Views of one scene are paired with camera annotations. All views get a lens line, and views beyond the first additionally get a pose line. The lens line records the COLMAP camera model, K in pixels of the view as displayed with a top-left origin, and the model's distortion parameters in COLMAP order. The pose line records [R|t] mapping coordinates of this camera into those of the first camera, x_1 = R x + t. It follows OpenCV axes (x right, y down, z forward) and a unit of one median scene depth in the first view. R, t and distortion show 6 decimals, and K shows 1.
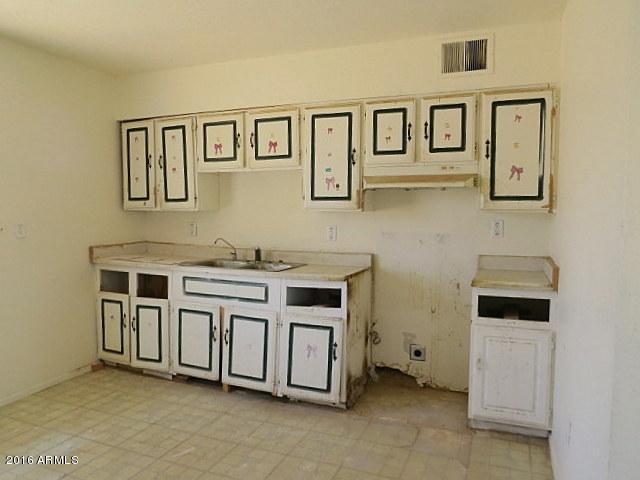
lens RADIAL K [[465.8, 0, 321.3], [0, 465.8, 240.1], [0, 0, 1]] dist [-0.010875, -0.006684]
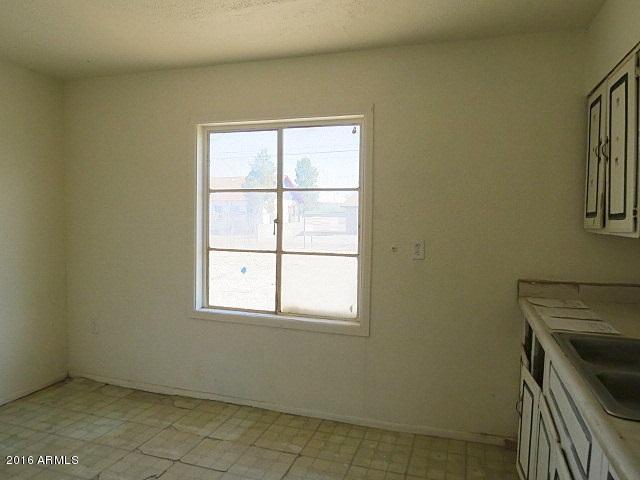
lens RADIAL K [[465.8, 0, 320.9], [0, 465.8, 238.2], [0, 0, 1]] dist [-0.010875, -0.006684]
pose [[0.061796, 0.045504, -0.997051, 0.232639], [-0.076894, 0.996208, 0.040700, -0.063363], [0.995122, 0.074153, 0.065061, 0.703354]]
